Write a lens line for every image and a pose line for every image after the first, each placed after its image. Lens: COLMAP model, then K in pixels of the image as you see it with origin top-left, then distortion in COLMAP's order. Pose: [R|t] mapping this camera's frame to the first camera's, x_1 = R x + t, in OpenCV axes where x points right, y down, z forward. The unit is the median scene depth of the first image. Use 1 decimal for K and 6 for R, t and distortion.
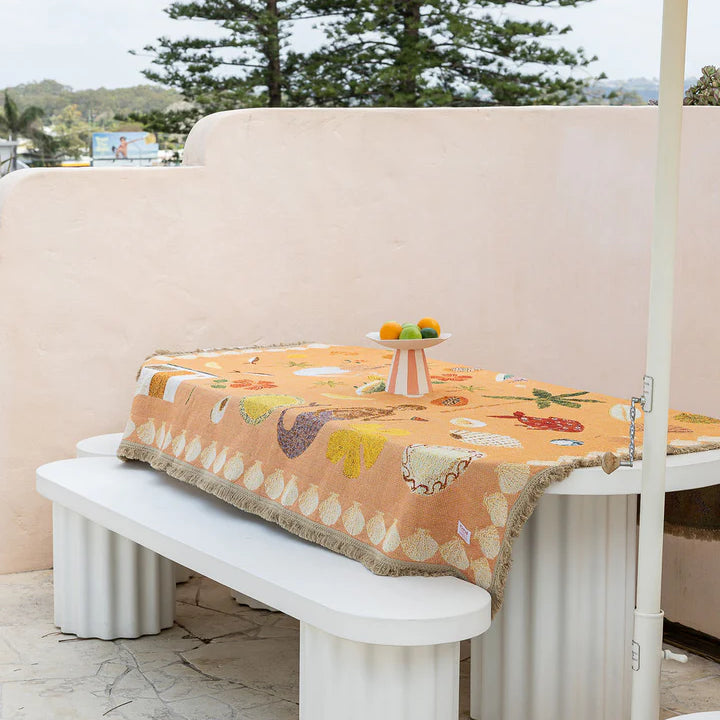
lens RADIAL K [[2007.7, 0, 360.0], [0, 2007.7, 360.0], [0, 0, 1]] dist [-0.029726, -0.218892]
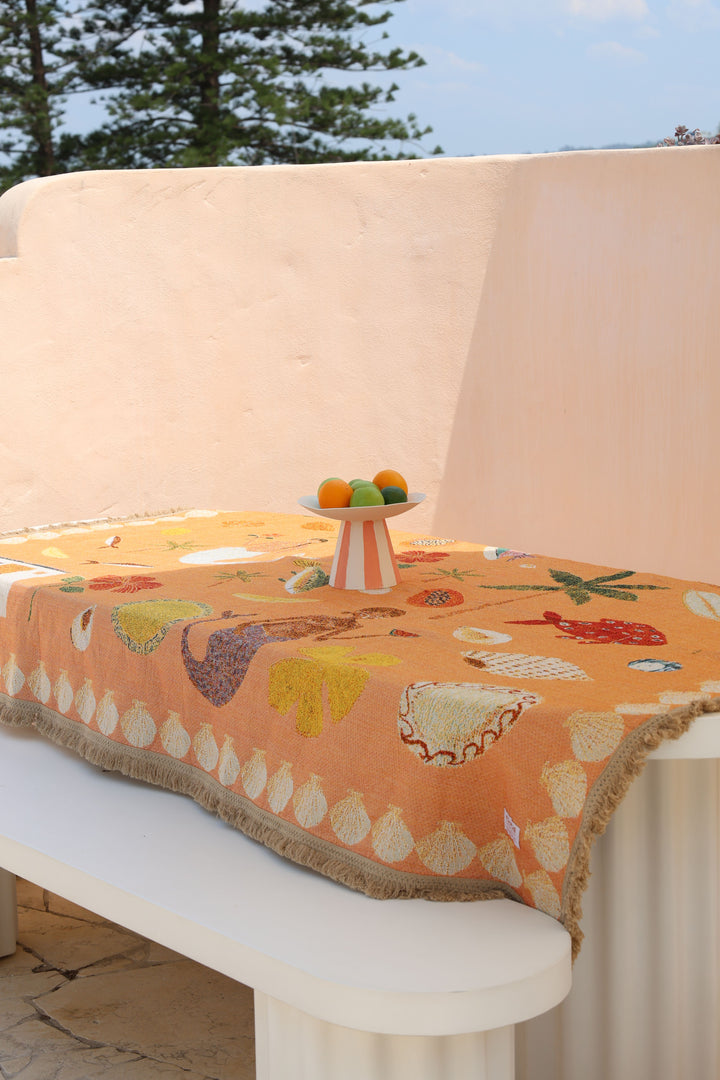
lens RADIAL K [[2152.2, 0, 360.0], [0, 2152.2, 540.0], [0, 0, 1]] dist [-0.029234, 0.109006]
pose [[0.993059, -0.046922, 0.107853, -0.017524], [0.043942, 0.998588, 0.029850, -0.006593], [-0.109102, -0.024904, 0.993719, 0.099103]]
